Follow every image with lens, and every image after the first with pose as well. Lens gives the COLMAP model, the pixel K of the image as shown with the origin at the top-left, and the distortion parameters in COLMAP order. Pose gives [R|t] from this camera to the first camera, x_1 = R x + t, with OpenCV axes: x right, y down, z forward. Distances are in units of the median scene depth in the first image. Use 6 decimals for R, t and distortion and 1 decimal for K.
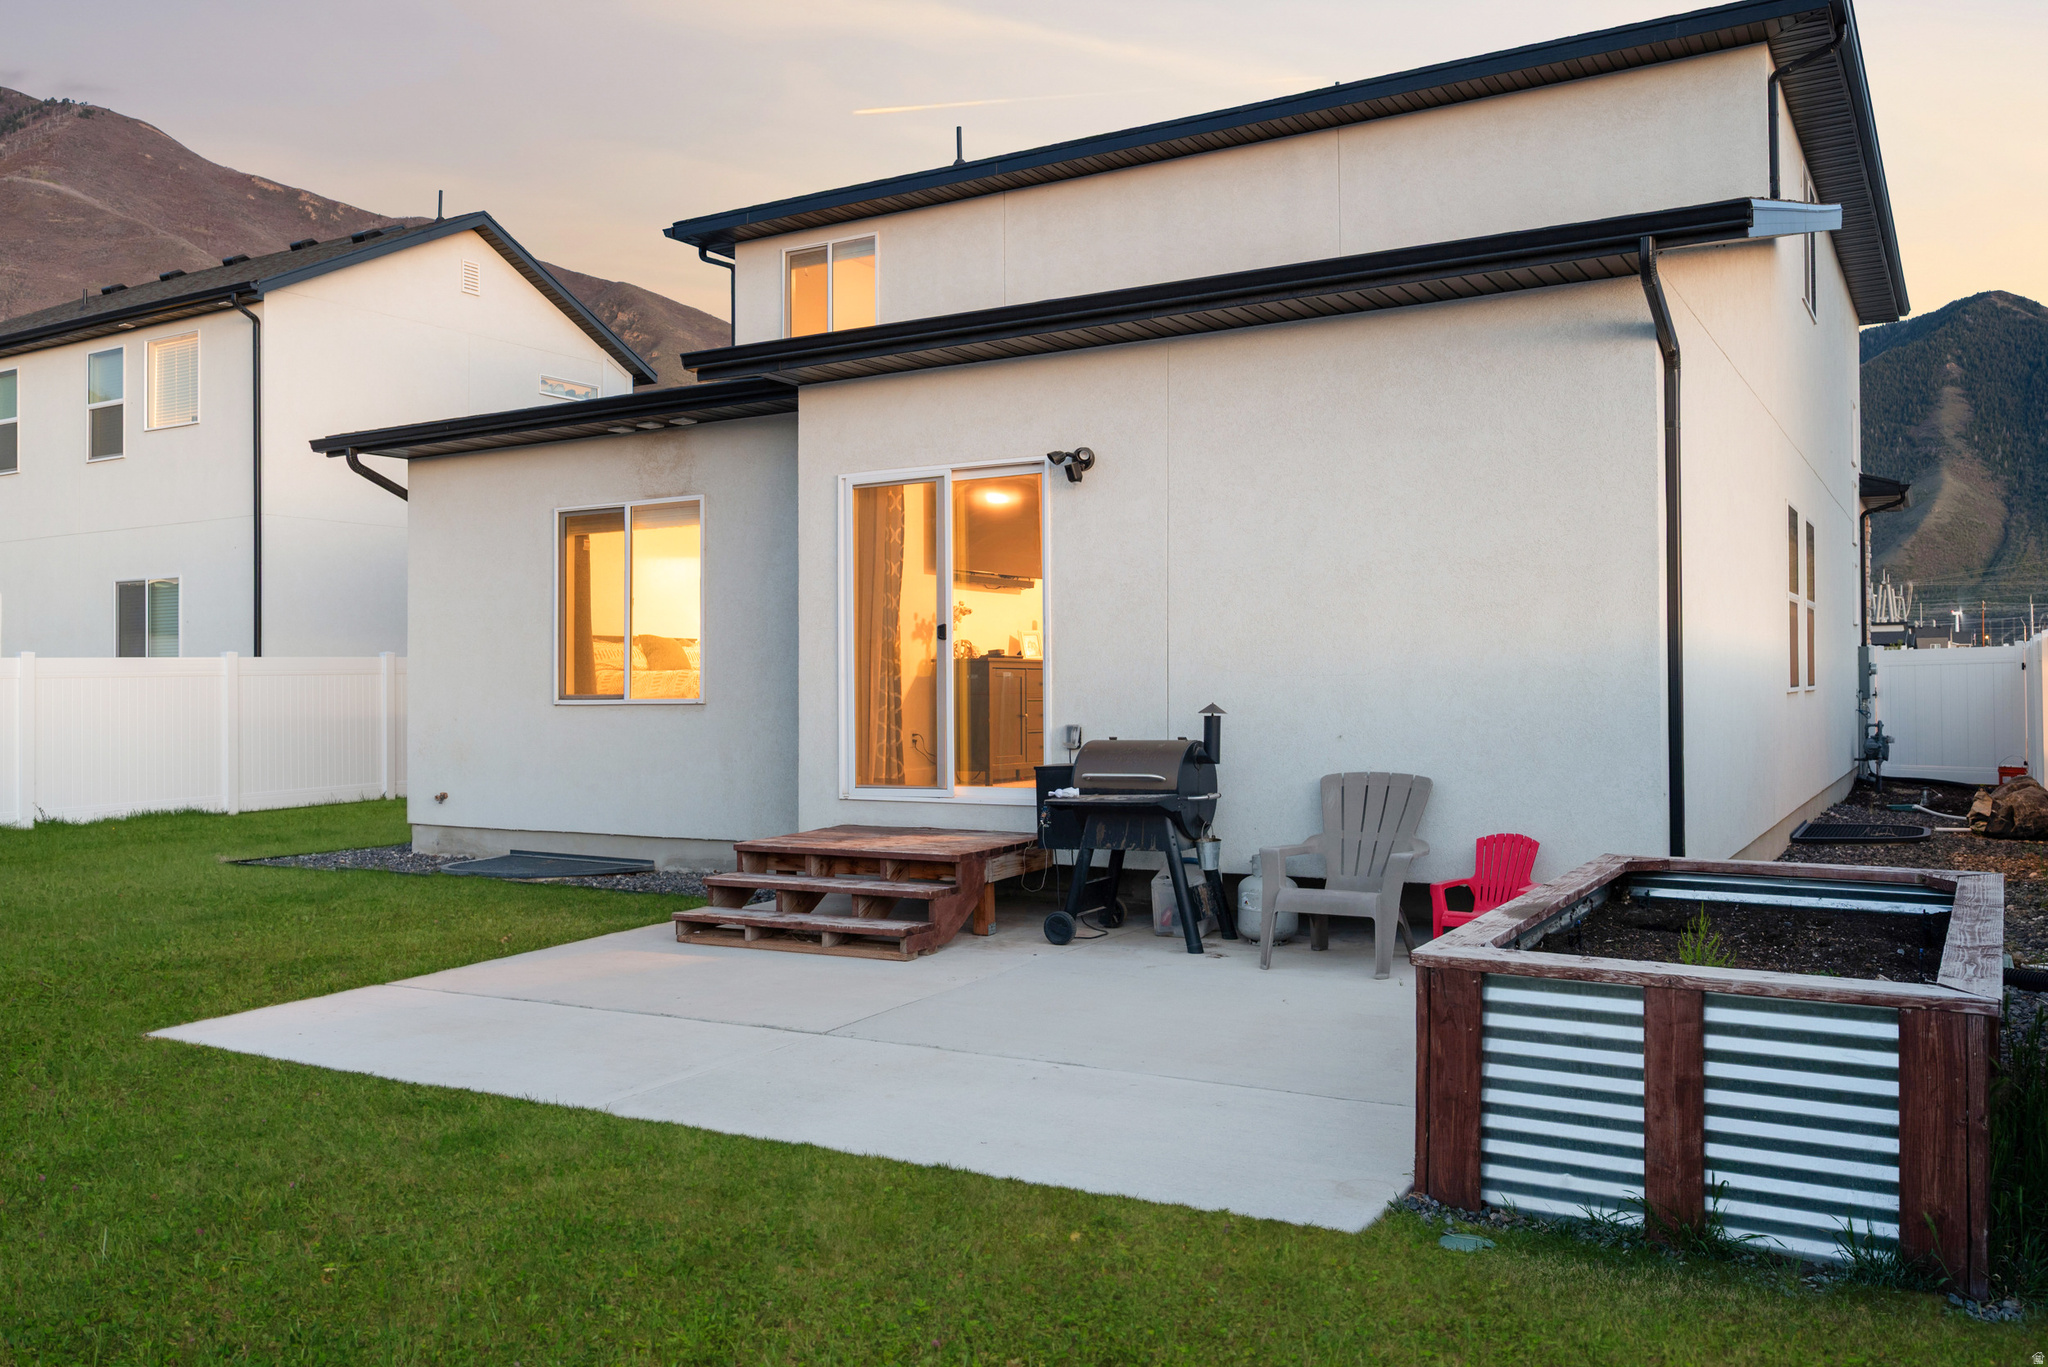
lens RADIAL K [[1577.0, 0, 1031.1], [0, 1577.0, 677.4], [0, 0, 1]] dist [0.012402, 0.002136]
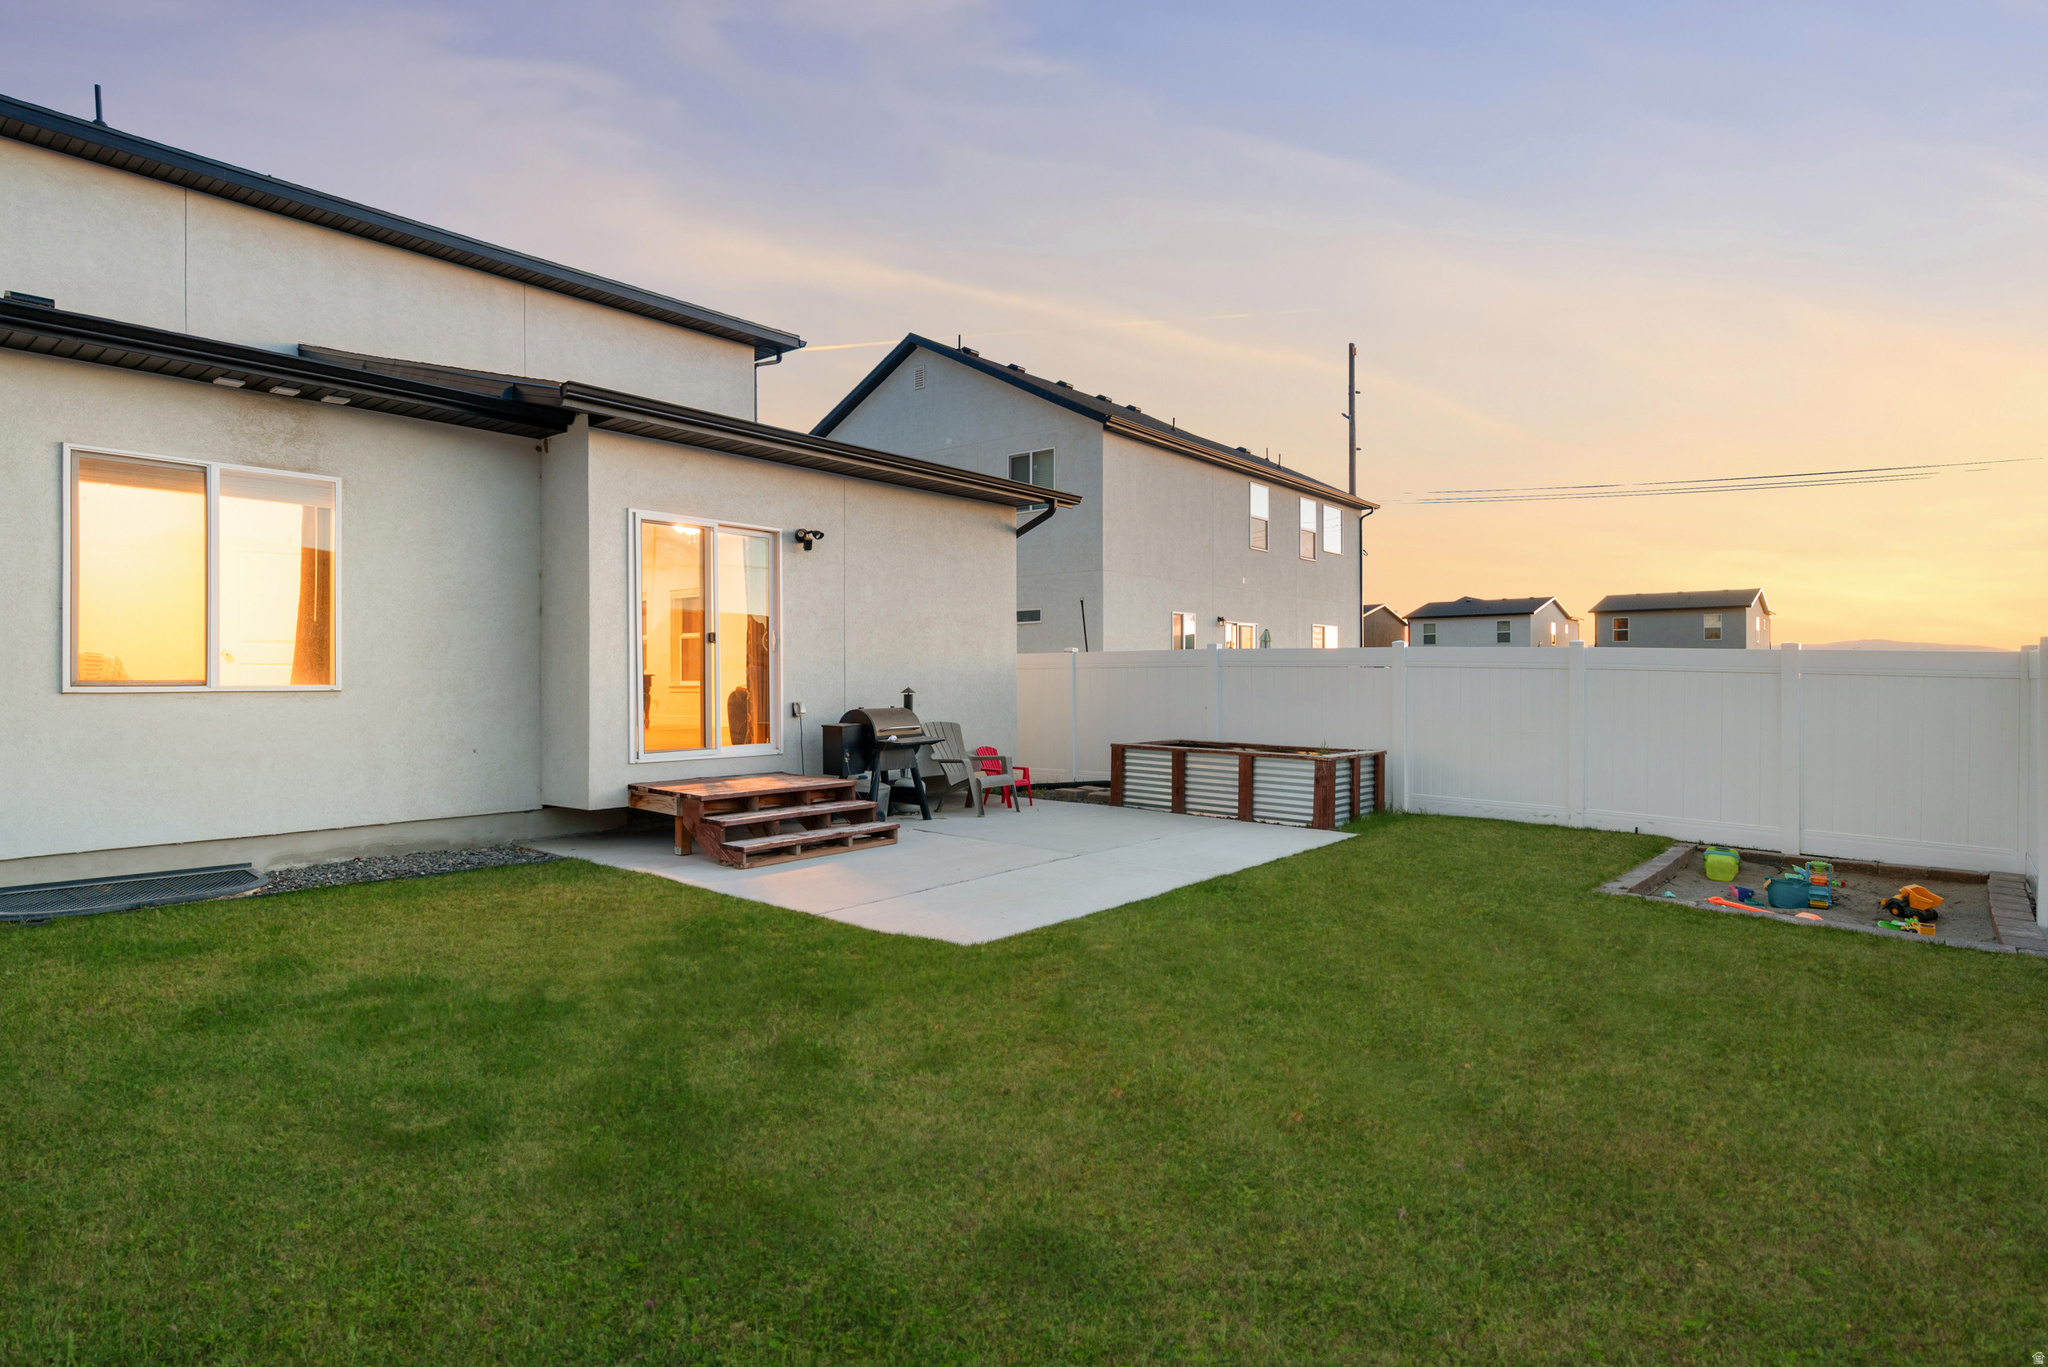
lens RADIAL K [[1107.9, 0, 1021.2], [0, 1107.9, 683.3], [0, 0, 1]] dist [-0.004069, -0.000298]
pose [[0.162156, 0.006793, 0.986742, -1.125503], [-0.007335, 0.999957, -0.005678, 0.017614], [-0.986738, -0.006317, 0.162199, 0.643746]]
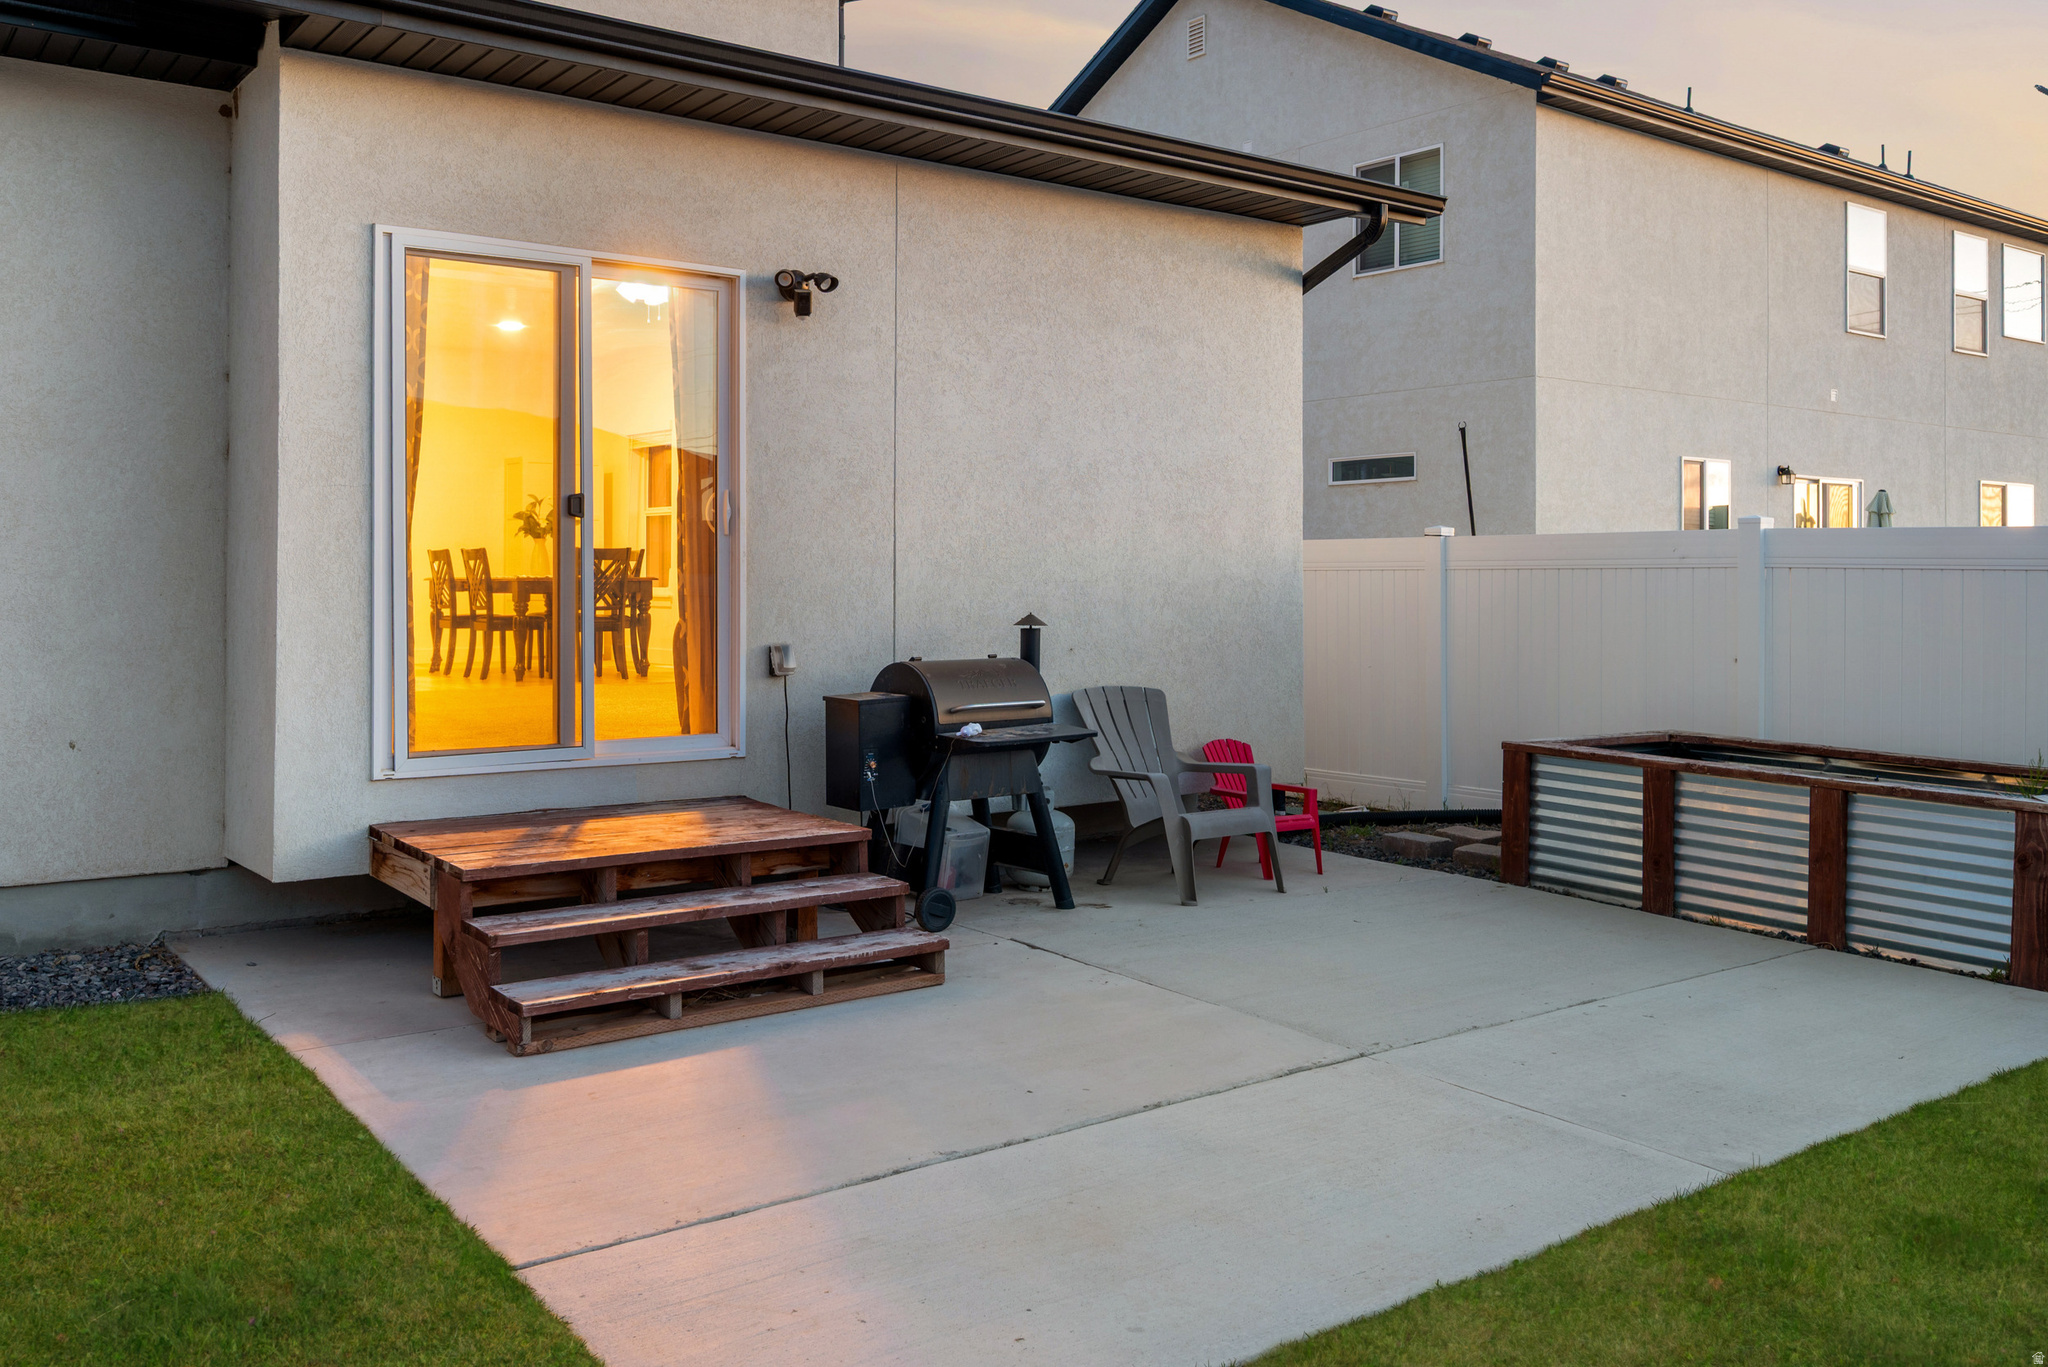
lens RADIAL K [[1758.8, 0, 1018.5], [0, 1758.8, 565.0], [0, 0, 1]] dist [-0.007042, -0.001200]
pose [[0.390839, 0.018948, 0.920264, -0.741252], [-0.014311, 0.999792, -0.014507, 0.003949], [-0.920348, -0.007500, 0.391029, 0.623576]]
